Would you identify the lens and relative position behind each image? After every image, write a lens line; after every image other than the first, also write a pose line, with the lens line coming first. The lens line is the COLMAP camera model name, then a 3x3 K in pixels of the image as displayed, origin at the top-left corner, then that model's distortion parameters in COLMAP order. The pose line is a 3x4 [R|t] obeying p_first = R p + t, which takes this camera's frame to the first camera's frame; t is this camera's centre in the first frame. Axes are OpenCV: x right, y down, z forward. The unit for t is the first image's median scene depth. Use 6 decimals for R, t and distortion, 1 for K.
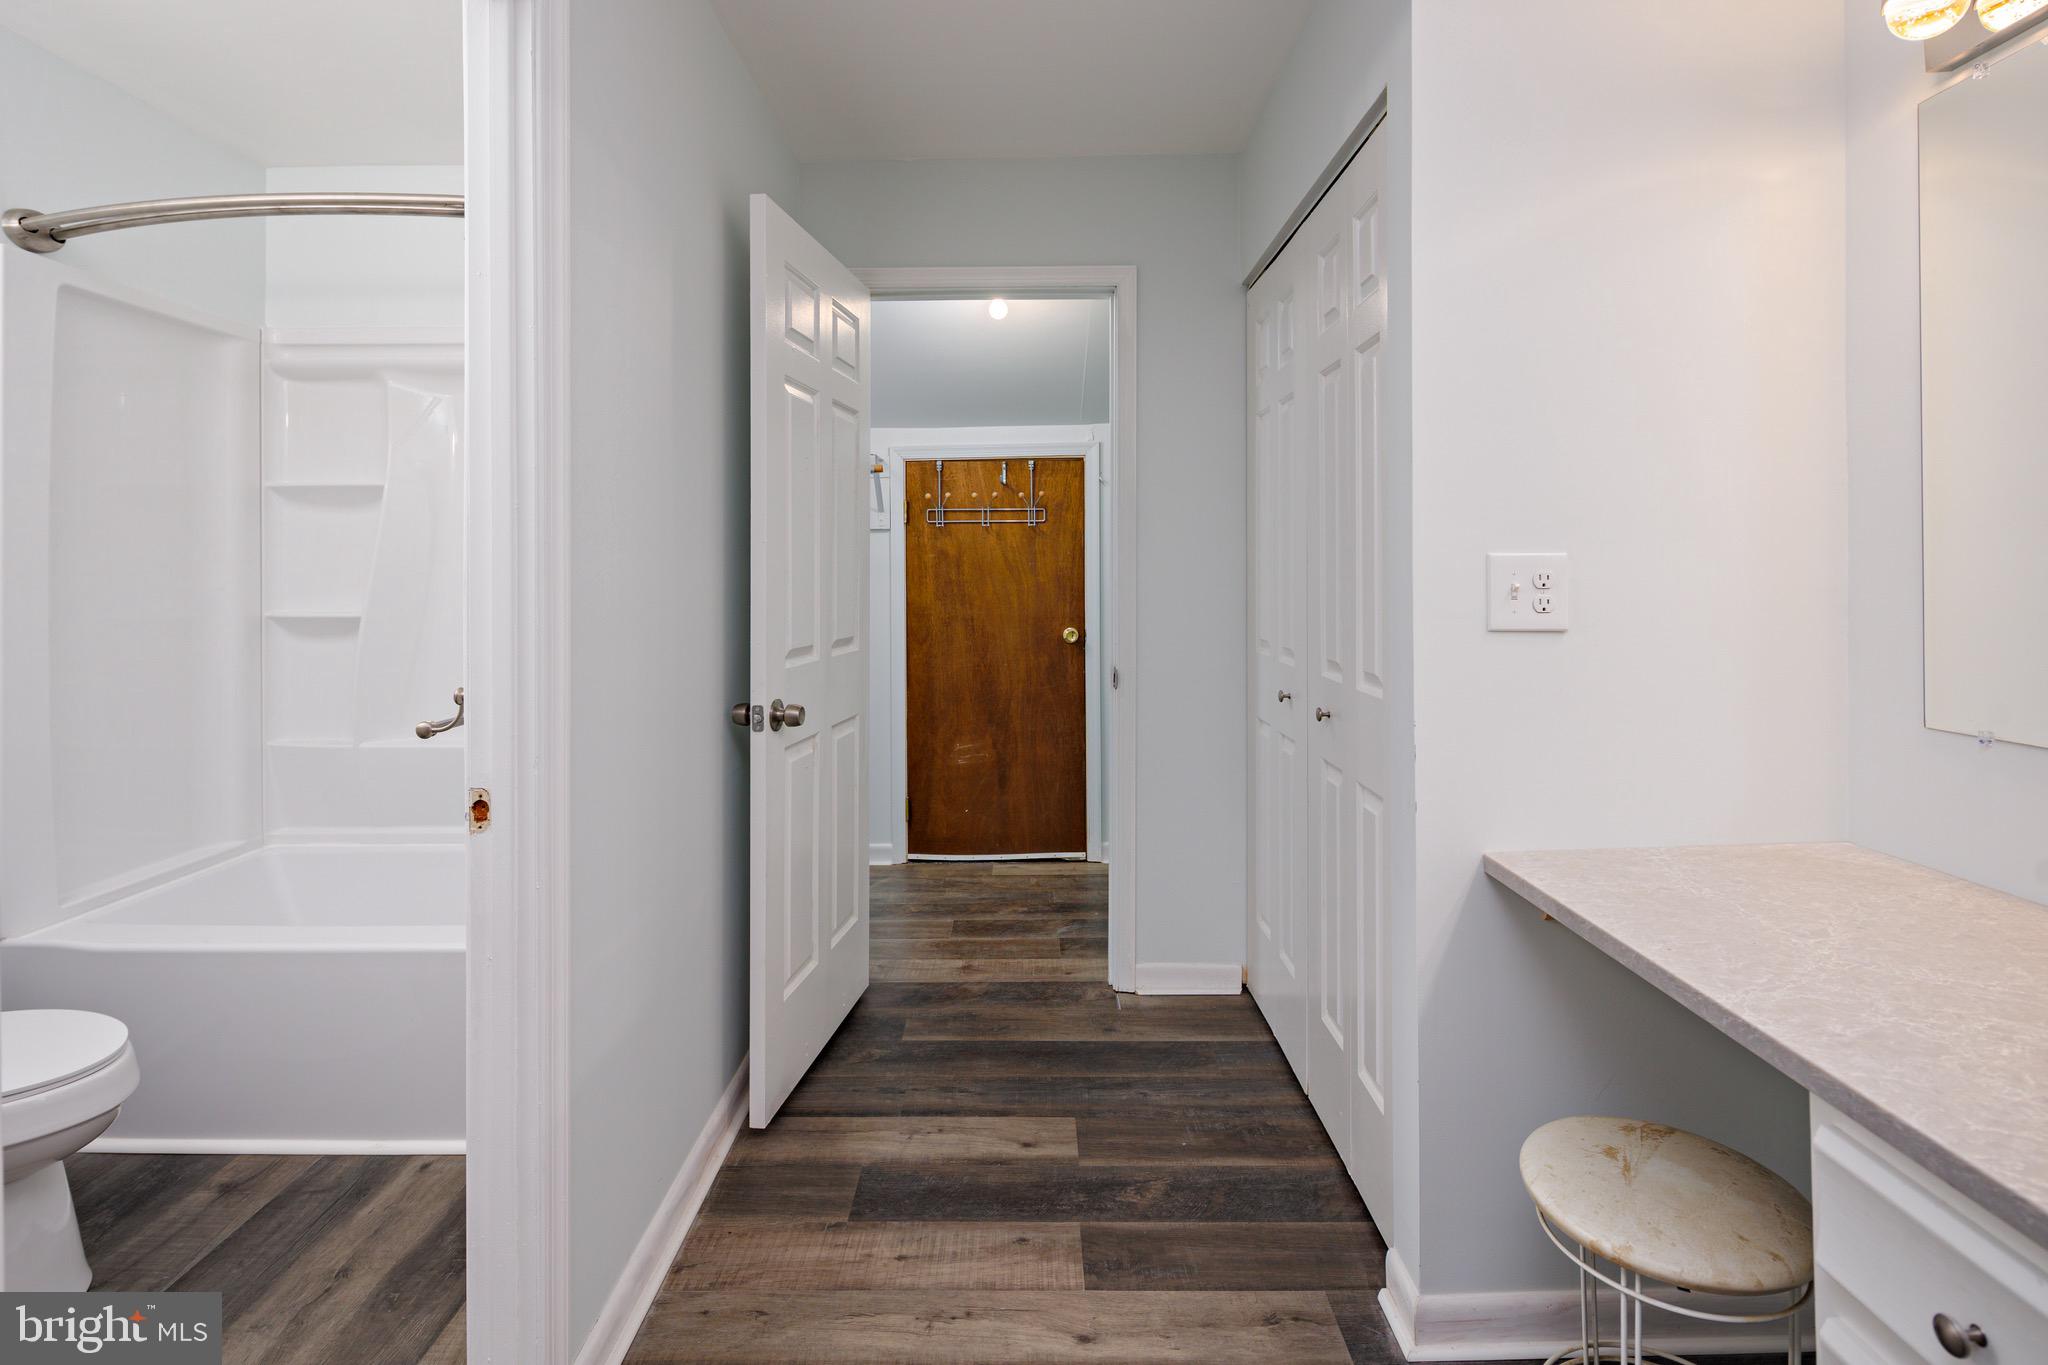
lens RADIAL K [[1004.5, 0, 1029.1], [0, 1004.5, 582.9], [0, 0, 1]] dist [0.002425, -0.007513]
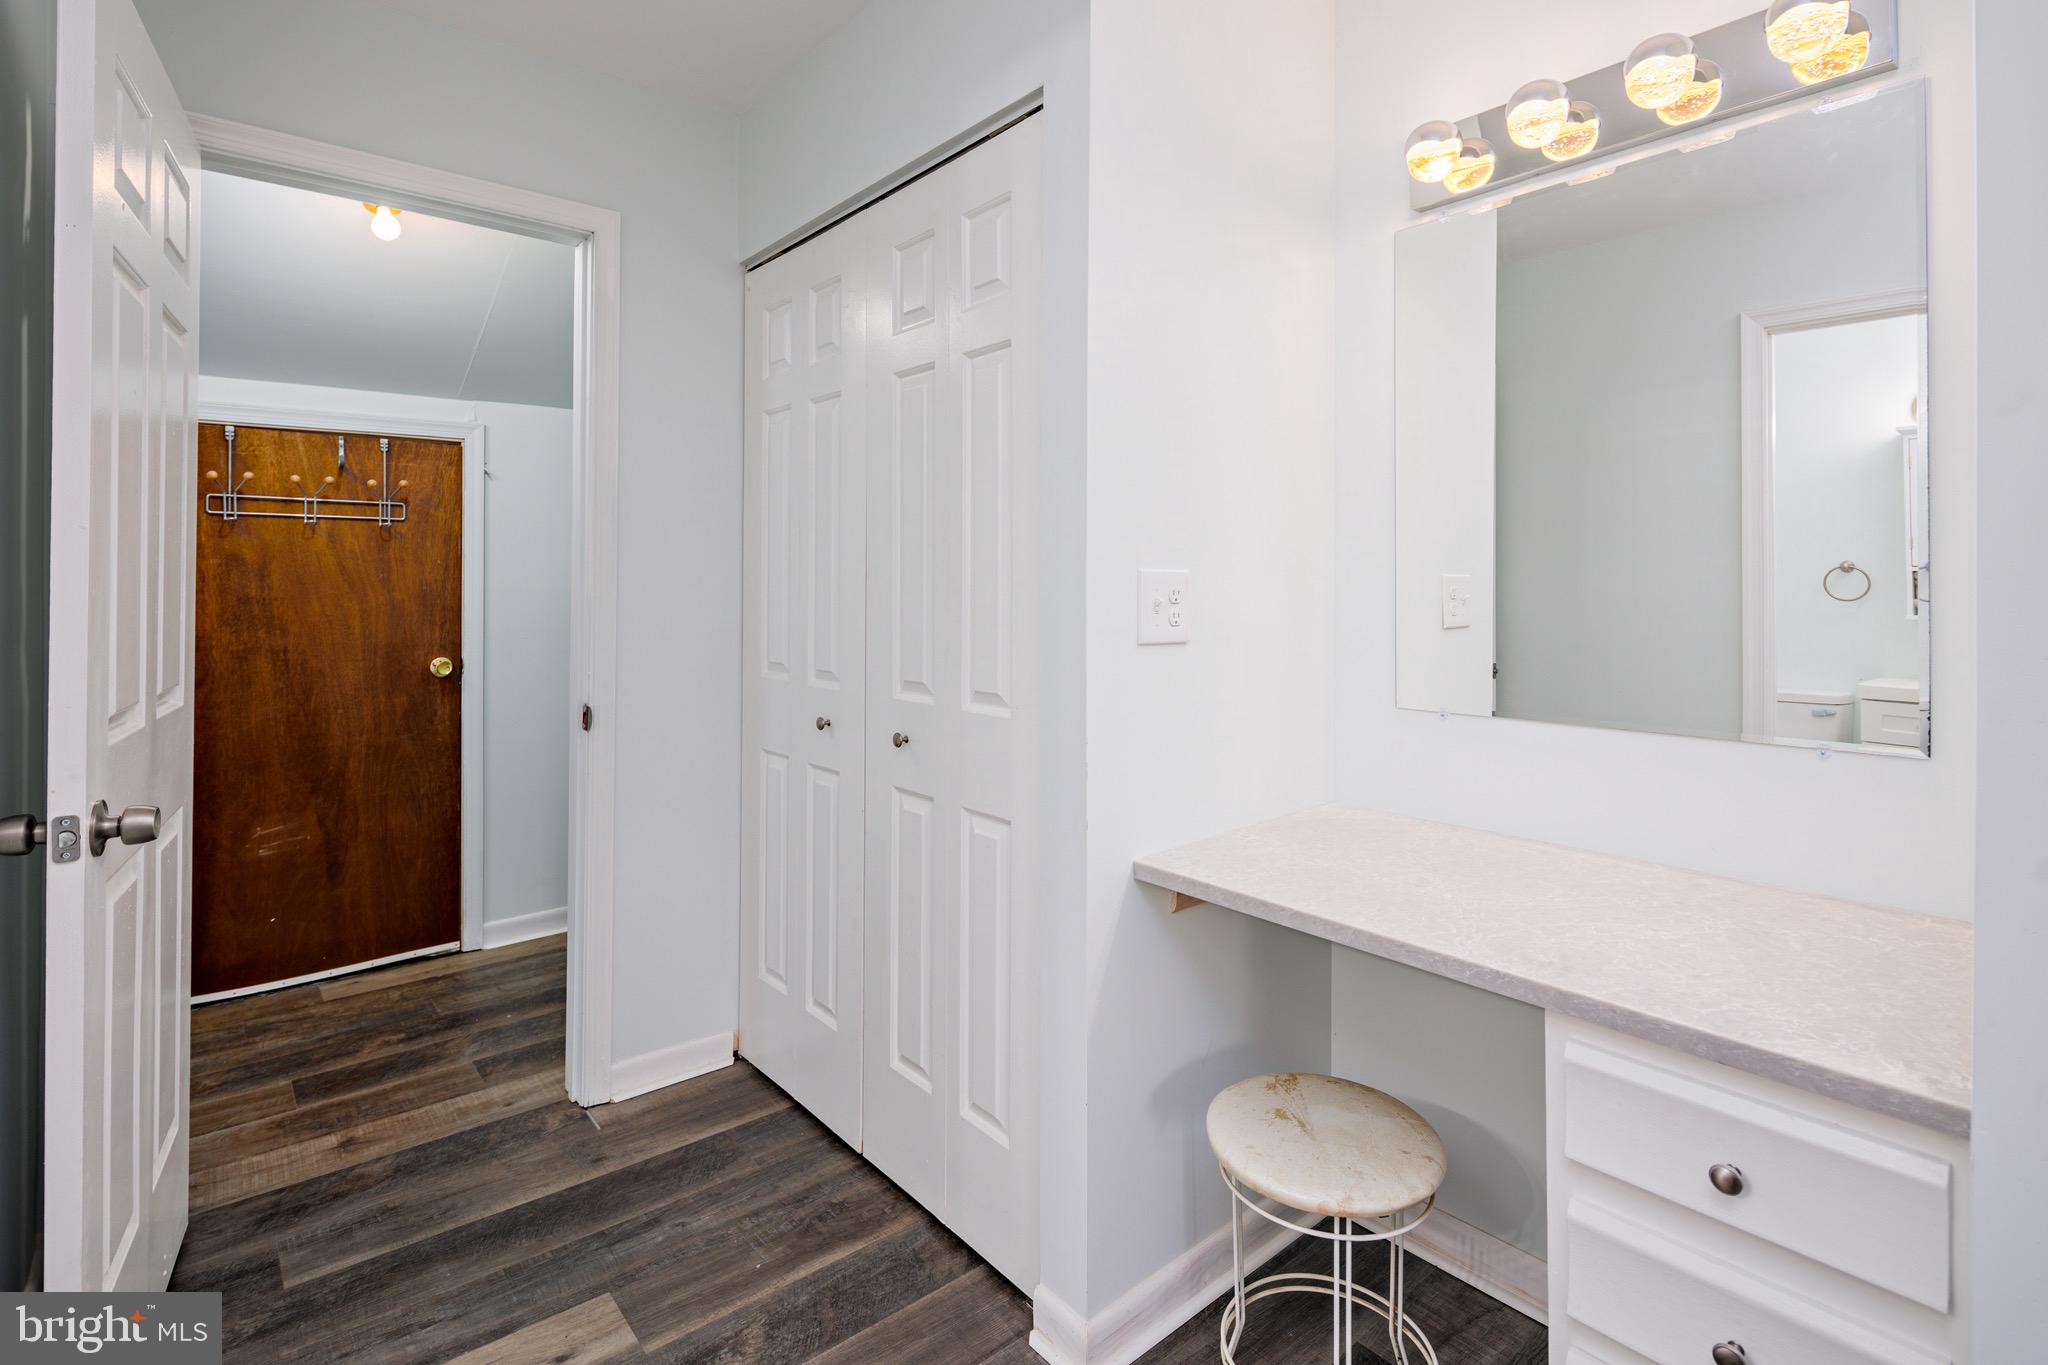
lens RADIAL K [[993.9, 0, 1015.3], [0, 993.9, 597.0], [0, 0, 1]] dist [0.005227, -0.006050]
pose [[0.761572, 0.000664, 0.648081, -0.168337], [0.001990, 0.999992, -0.003363, 0.001114], [-0.648078, 0.003851, 0.761564, 0.169479]]
